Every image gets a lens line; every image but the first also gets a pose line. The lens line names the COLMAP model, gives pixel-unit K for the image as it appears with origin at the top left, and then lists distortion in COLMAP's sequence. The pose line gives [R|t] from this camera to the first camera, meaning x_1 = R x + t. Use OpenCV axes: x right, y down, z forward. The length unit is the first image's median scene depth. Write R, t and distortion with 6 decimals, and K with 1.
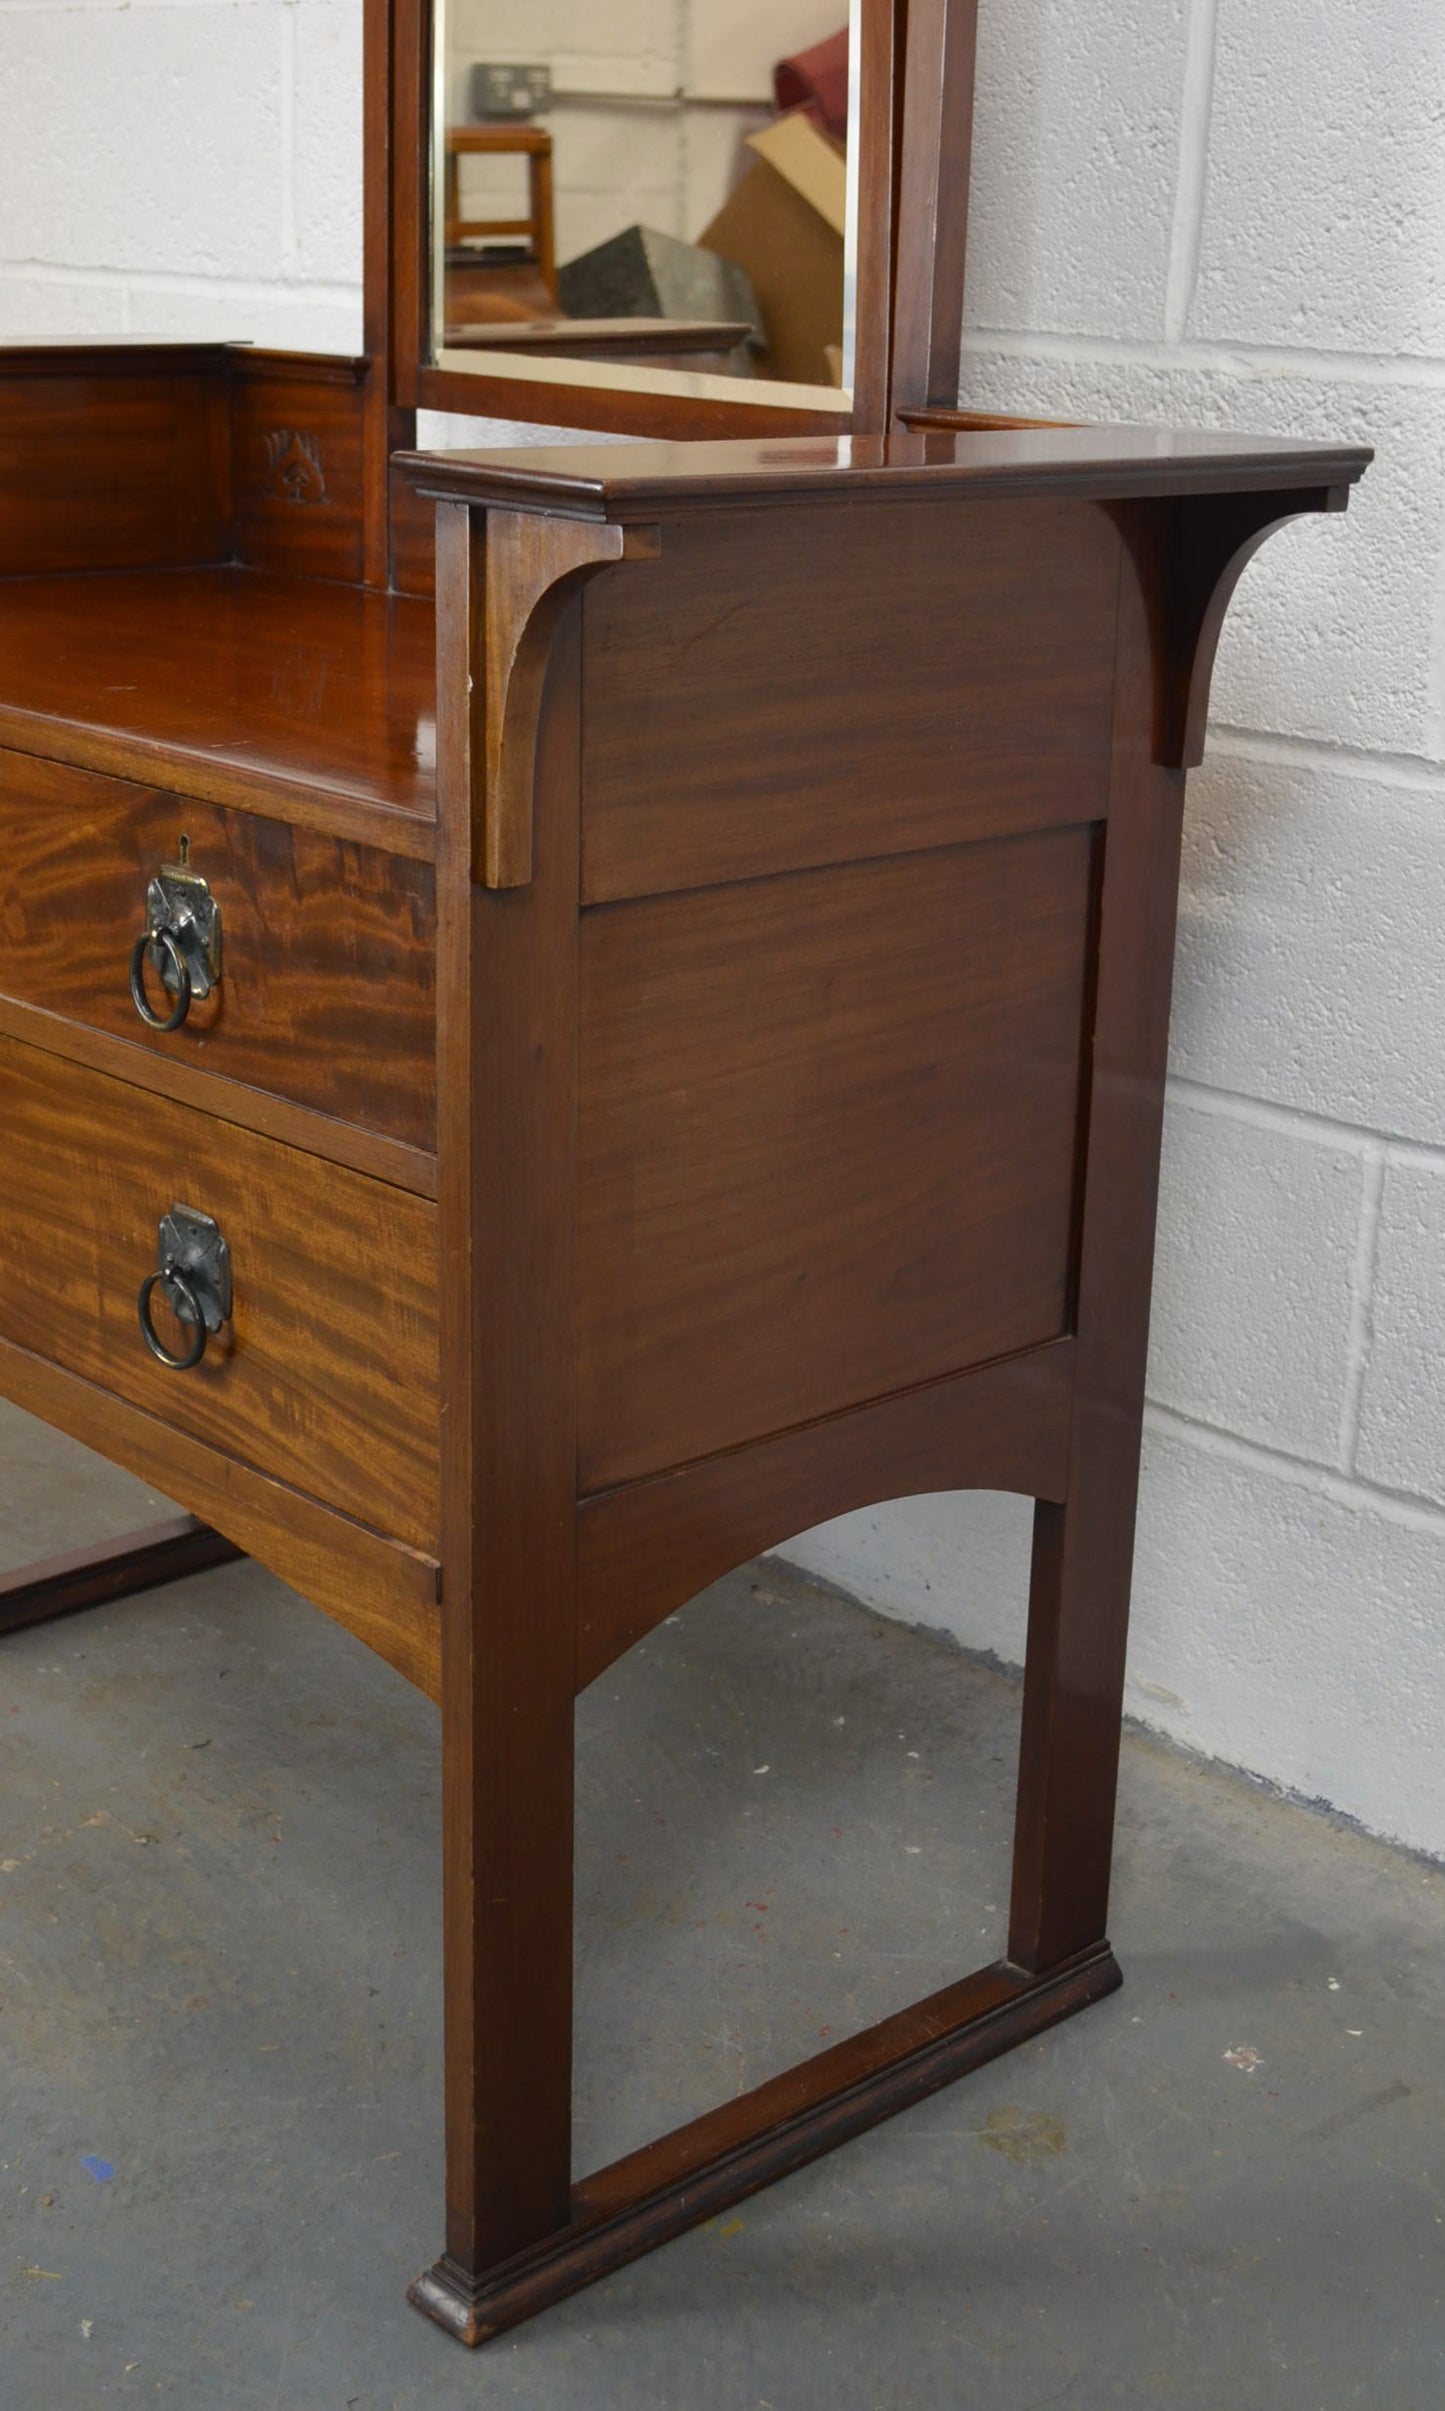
lens RADIAL K [[3123.9, 0, 783.9], [0, 3123.9, 1205.6], [0, 0, 1]] dist [-0.015548, 0.000000]
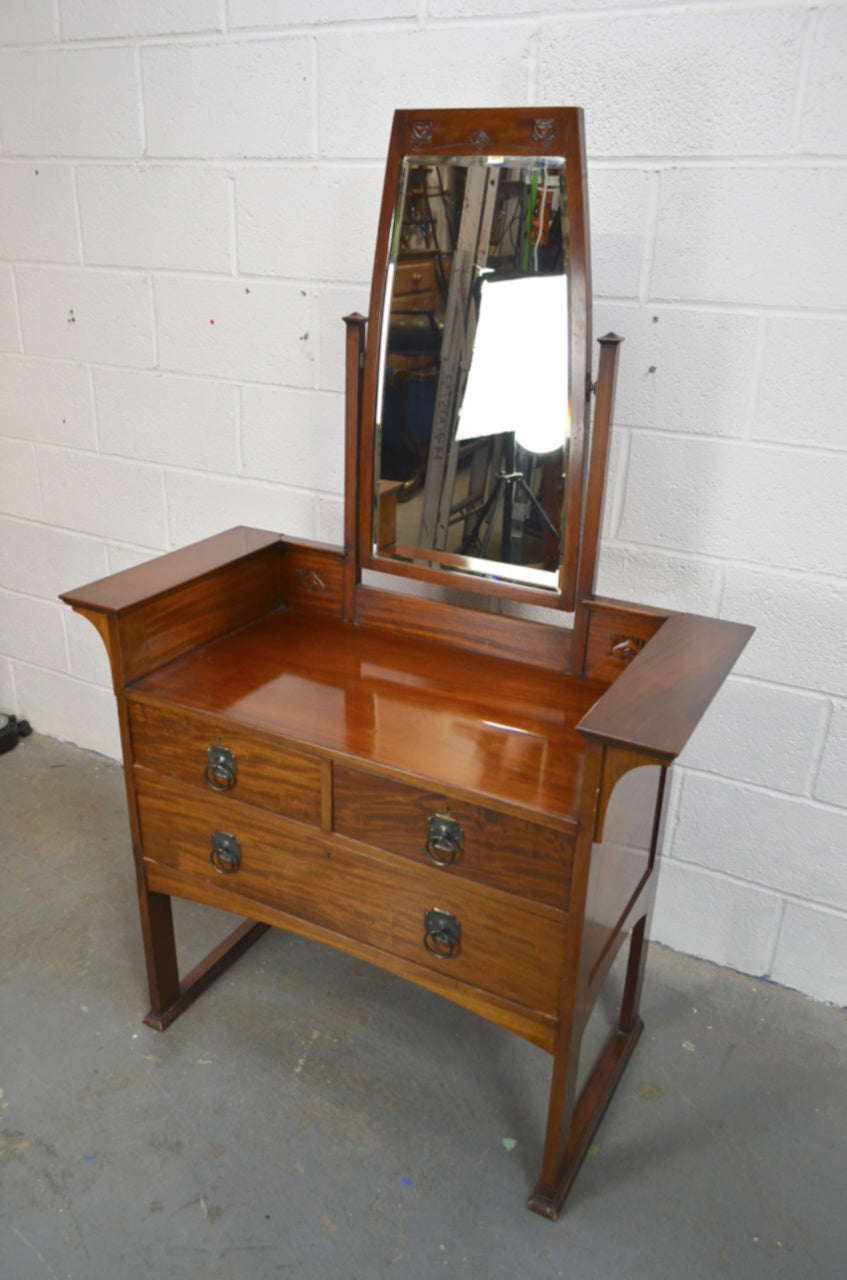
lens RADIAL K [[999.3, 0, 418.8], [0, 999.3, 641.7], [0, 0, 1]] dist [-0.010992, 0.005721]
pose [[0.952584, -0.124977, 0.277423, -0.369512], [0.097095, 0.988940, 0.112114, -0.307846], [-0.288367, -0.079861, 0.954184, 0.058278]]
